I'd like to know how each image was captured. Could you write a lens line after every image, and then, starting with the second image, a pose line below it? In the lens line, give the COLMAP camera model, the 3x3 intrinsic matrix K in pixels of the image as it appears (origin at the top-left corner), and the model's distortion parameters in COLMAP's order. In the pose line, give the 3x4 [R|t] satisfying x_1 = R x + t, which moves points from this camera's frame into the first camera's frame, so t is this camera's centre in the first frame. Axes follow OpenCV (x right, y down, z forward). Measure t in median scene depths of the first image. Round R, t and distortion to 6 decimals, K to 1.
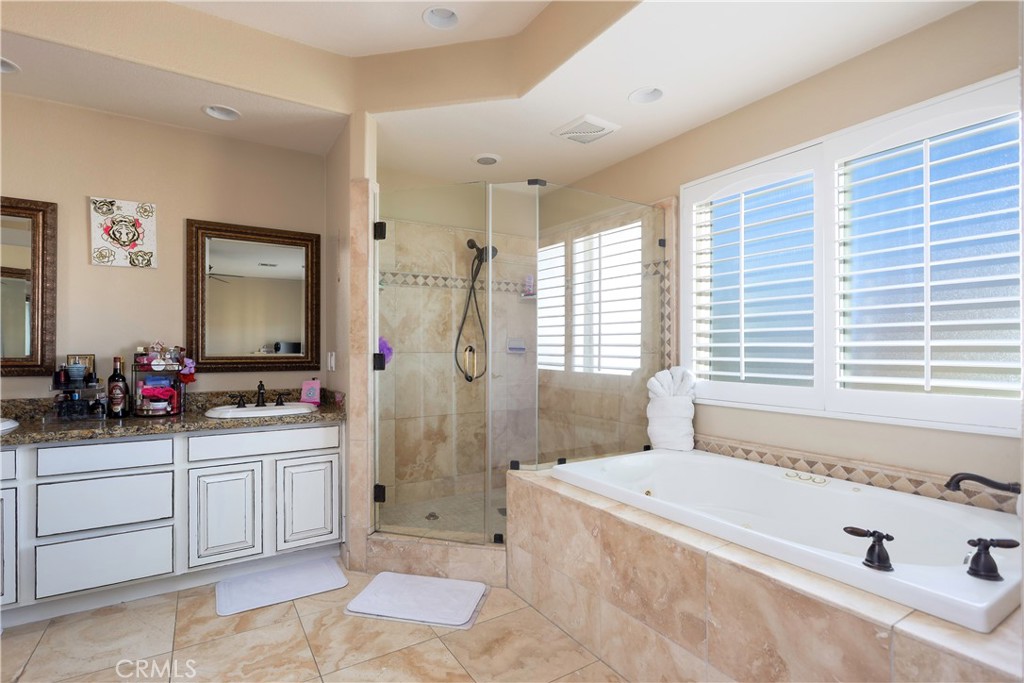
lens RADIAL K [[492.4, 0, 507.0], [0, 492.4, 349.6], [0, 0, 1]] dist [-0.005529, 0.002925]
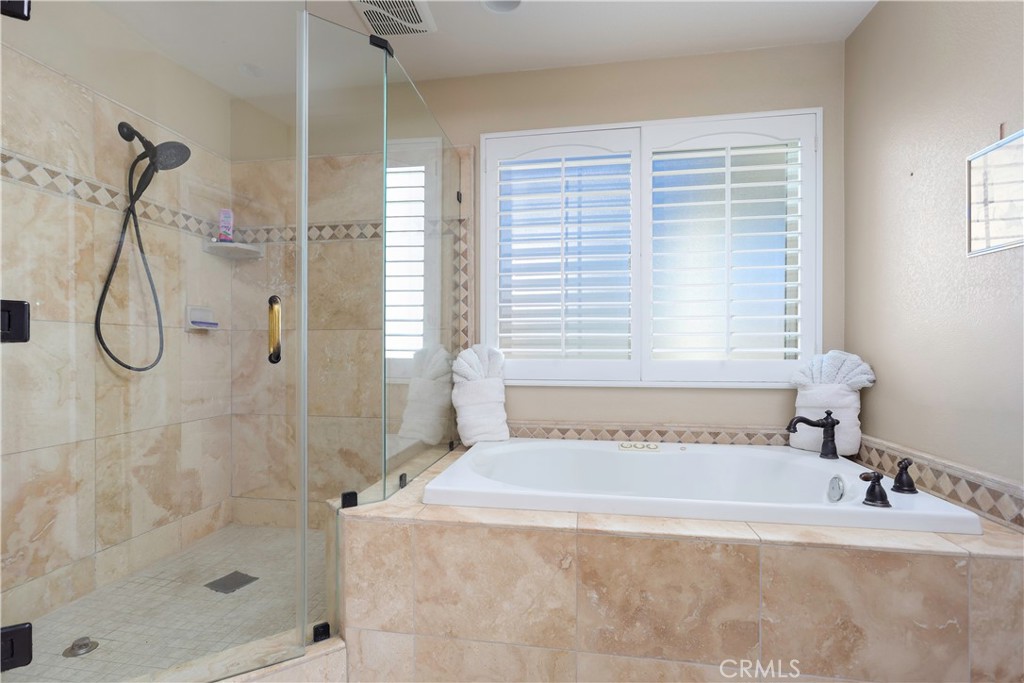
lens RADIAL K [[492.4, 0, 503.4], [0, 492.4, 353.7], [0, 0, 1]] dist [-0.005529, 0.002925]
pose [[0.665112, -0.005917, 0.746720, -0.307344], [-0.000182, 0.999967, 0.008086, 0.050490], [-0.746743, -0.005514, 0.665089, 0.456577]]
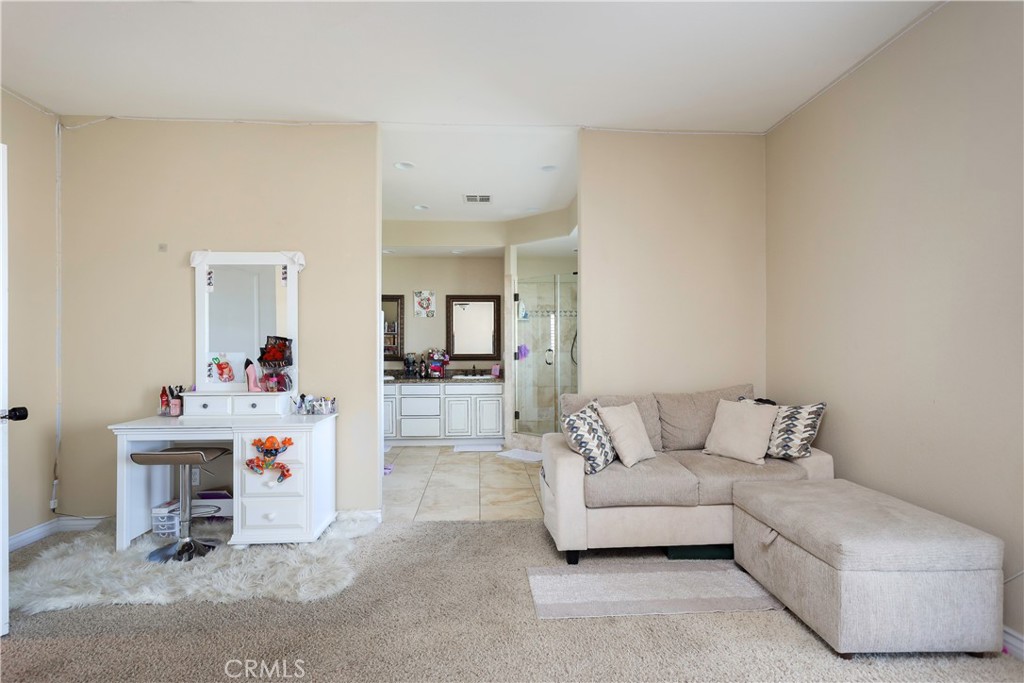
lens RADIAL K [[492.4, 0, 512.4], [0, 492.4, 344.1], [0, 0, 1]] dist [-0.005529, 0.002925]
pose [[0.882724, -0.010255, -0.469780, 0.804884], [0.005050, 0.999911, -0.012338, -0.001351], [0.469864, 0.008519, 0.882698, -1.020190]]
